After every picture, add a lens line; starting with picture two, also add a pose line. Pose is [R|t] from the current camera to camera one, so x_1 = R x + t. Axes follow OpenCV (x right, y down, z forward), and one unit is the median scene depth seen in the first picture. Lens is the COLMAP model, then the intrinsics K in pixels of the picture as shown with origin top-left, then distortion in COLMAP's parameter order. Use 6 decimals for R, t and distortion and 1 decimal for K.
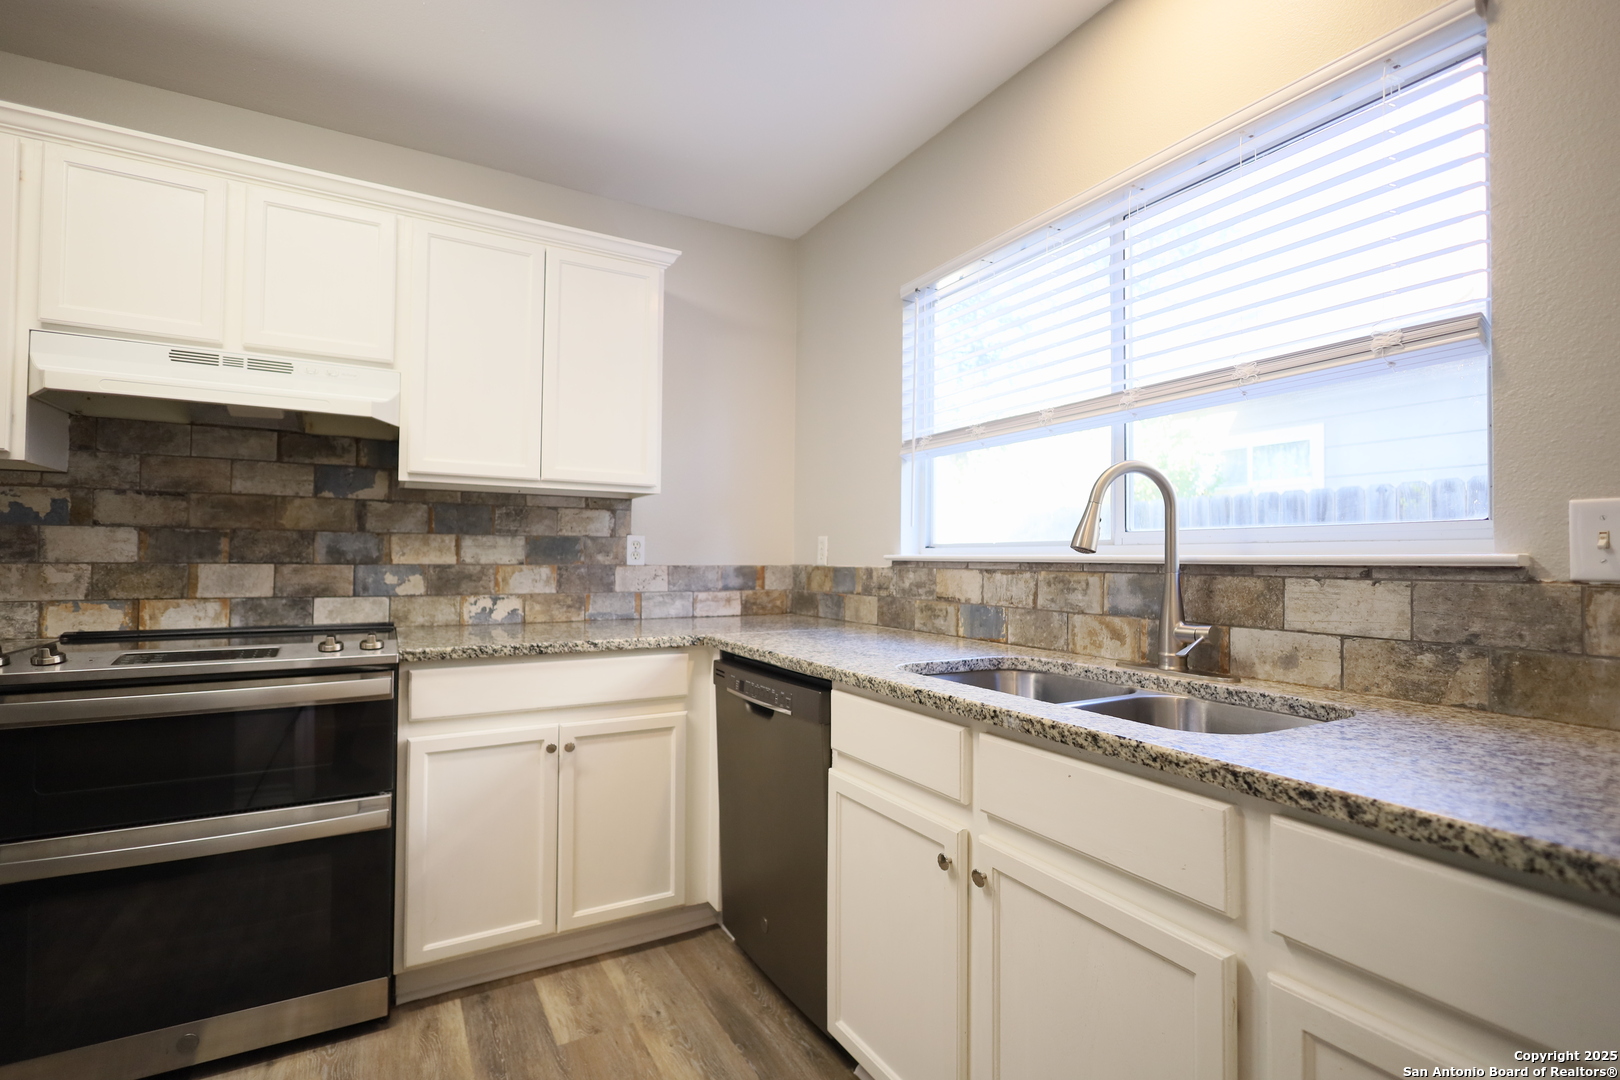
lens RADIAL K [[749.3, 0, 807.4], [0, 749.3, 543.8], [0, 0, 1]] dist [-0.003285, 0.001071]
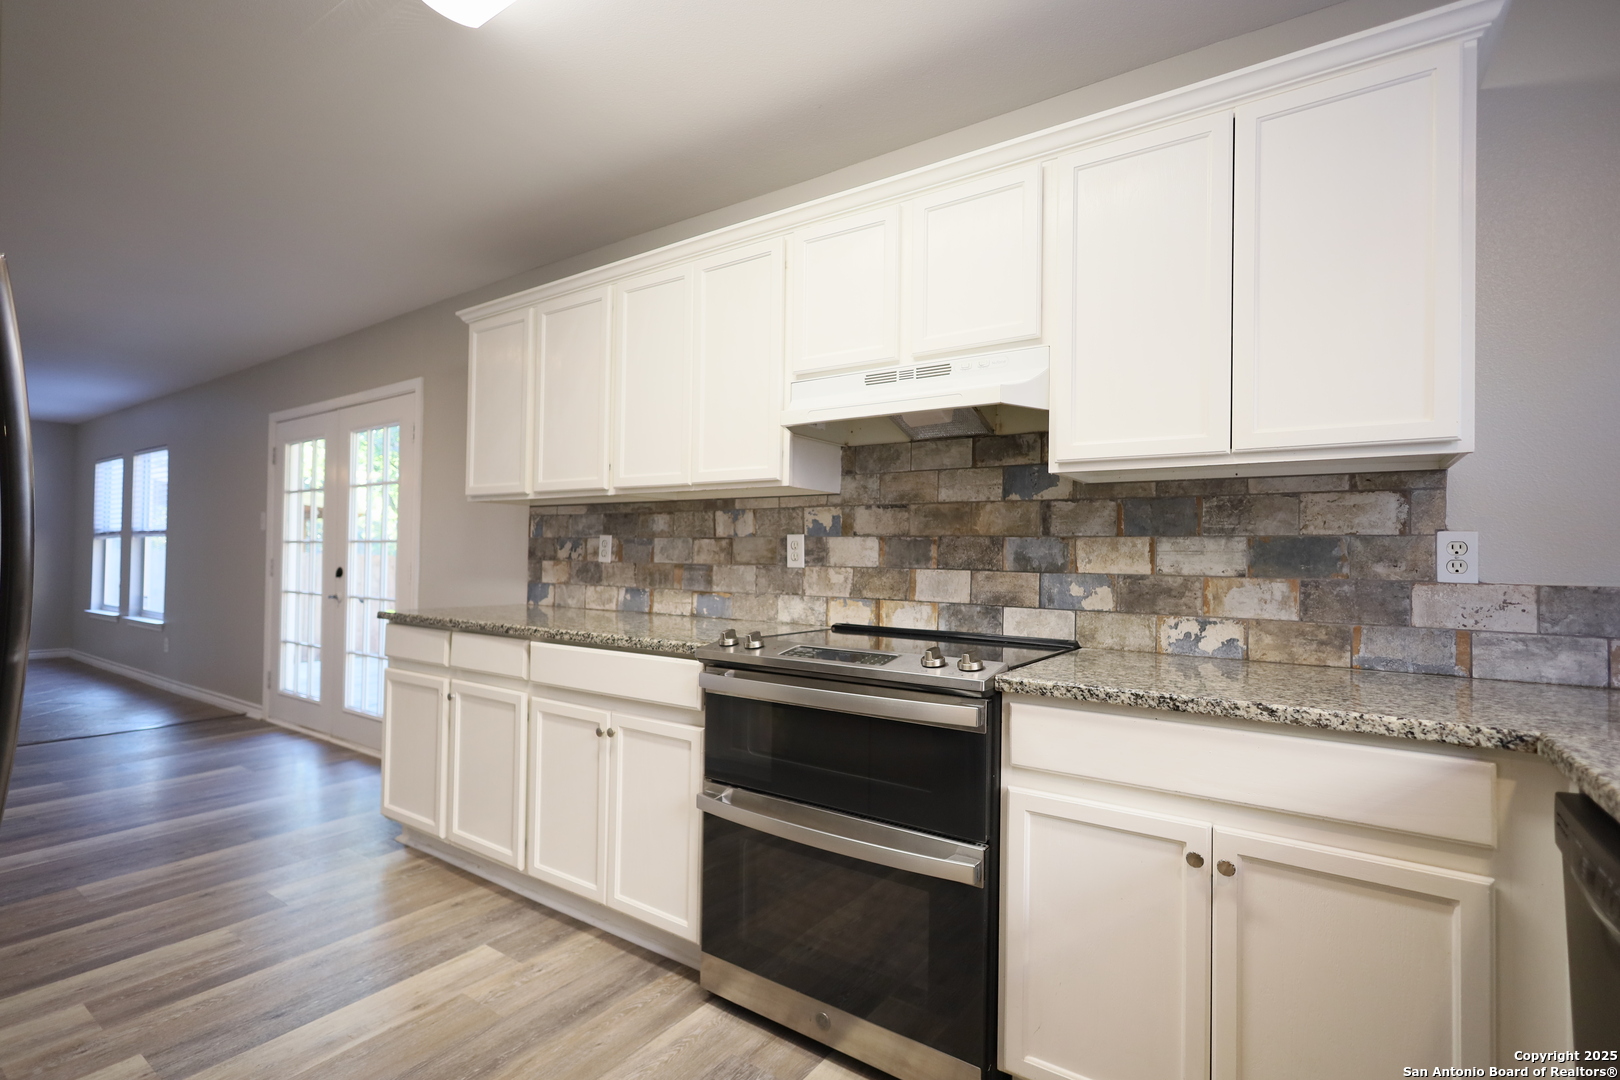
lens RADIAL K [[749.3, 0, 802.4], [0, 749.3, 544.7], [0, 0, 1]] dist [-0.003285, 0.001071]
pose [[0.431634, -0.017060, -0.901888, 0.092225], [0.003757, 0.999846, -0.017114, 0.008971], [0.902041, 0.003998, 0.431632, 0.376134]]
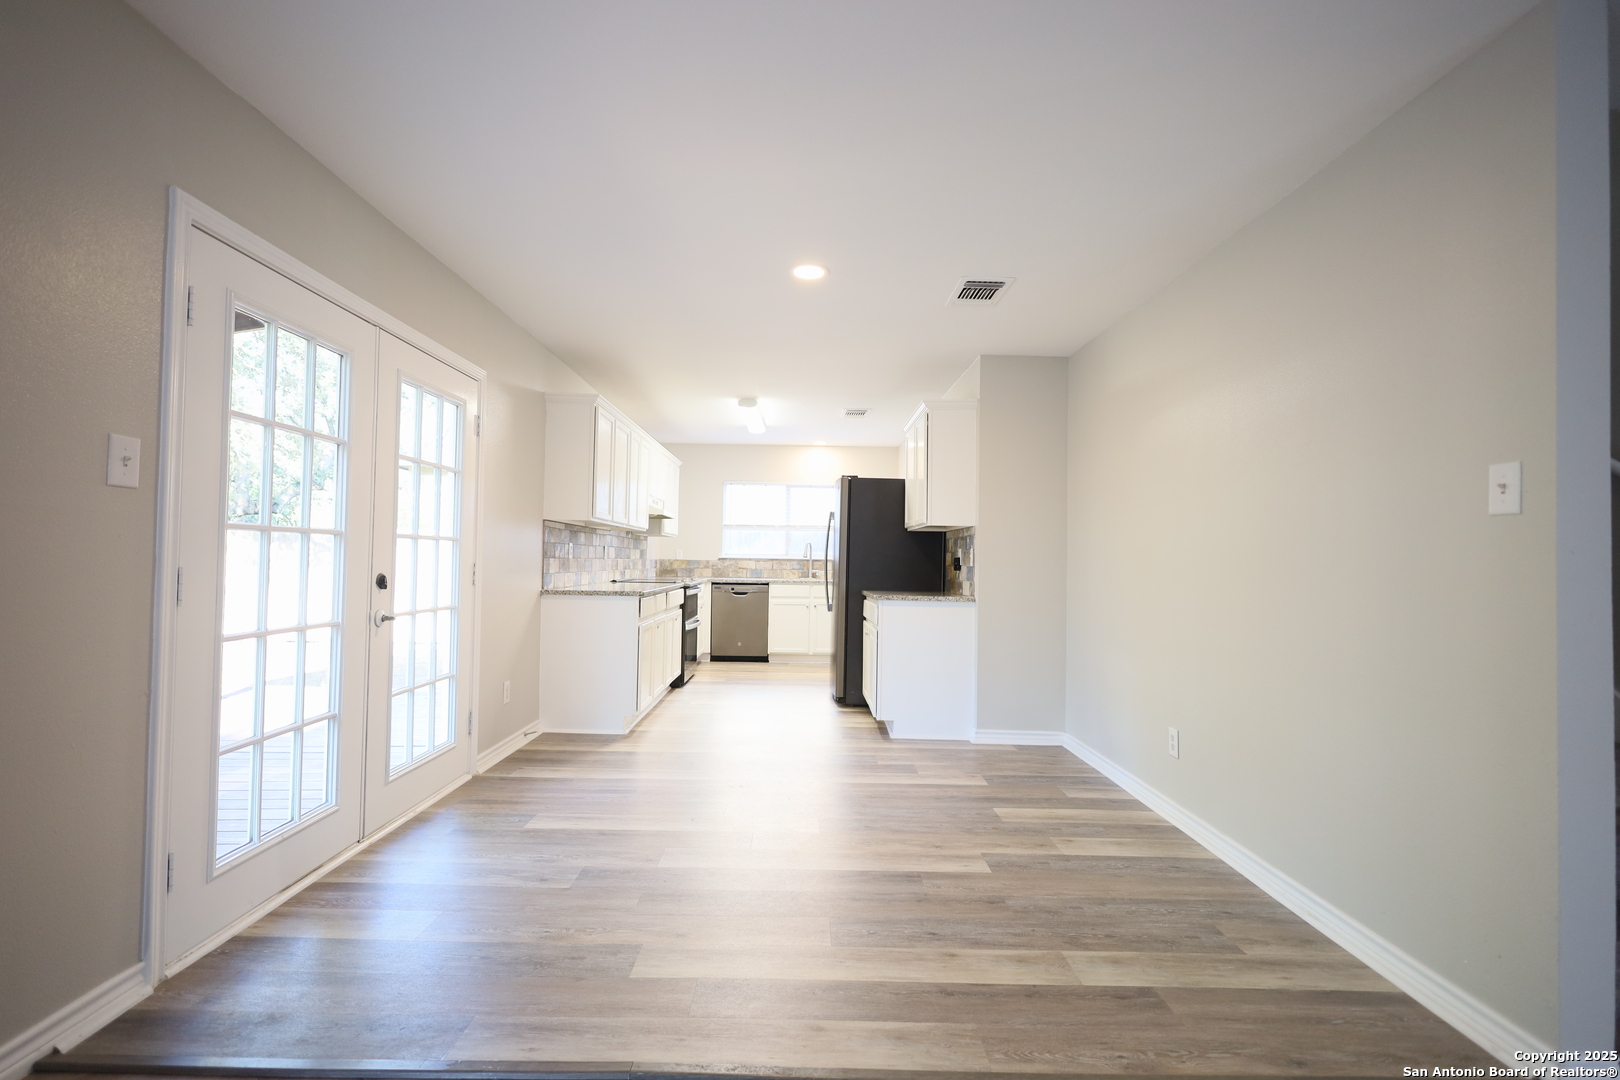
lens RADIAL K [[749.3, 0, 809.2], [0, 749.3, 539.3], [0, 0, 1]] dist [-0.003285, 0.001071]
pose [[0.486004, 0.025707, 0.873578, -3.139627], [-0.028670, 0.999498, -0.013463, -0.035182], [-0.873486, -0.018502, 0.486497, -1.226976]]
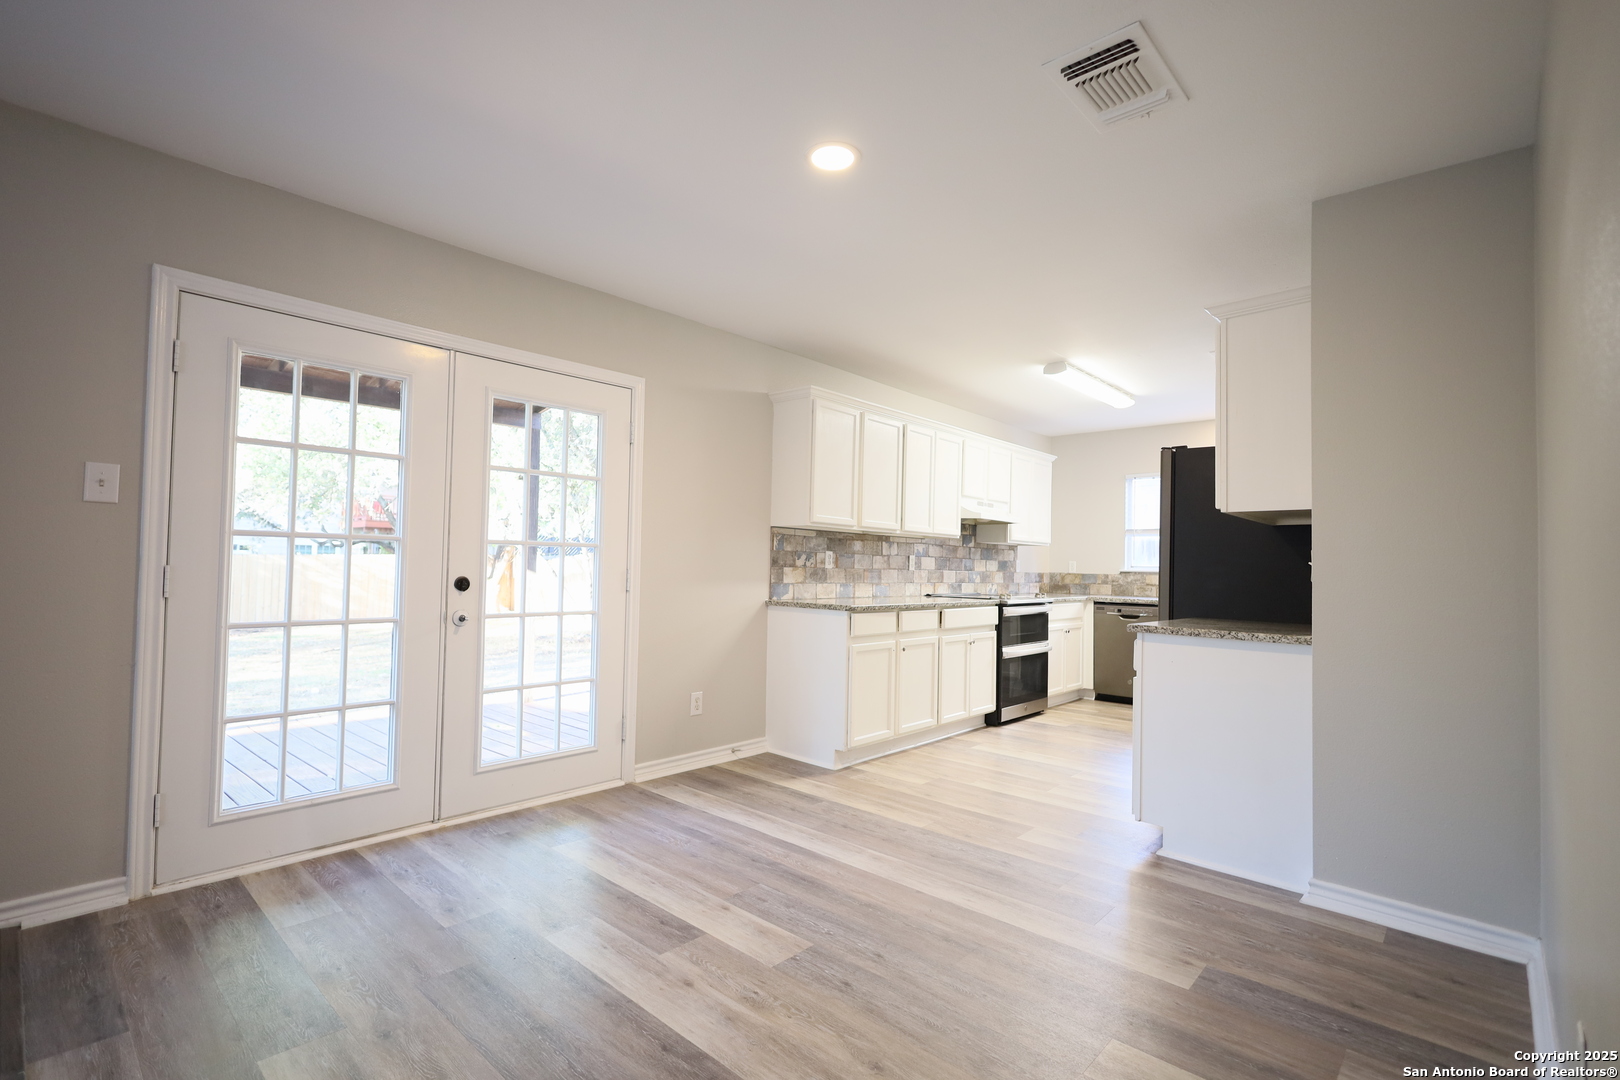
lens RADIAL K [[749.3, 0, 805.5], [0, 749.3, 541.9], [0, 0, 1]] dist [-0.003285, 0.001071]
pose [[0.952016, 0.022762, 0.305200, -2.133019], [-0.019360, 0.999712, -0.014168, -0.030095], [-0.305435, 0.007579, 0.952183, -1.496009]]
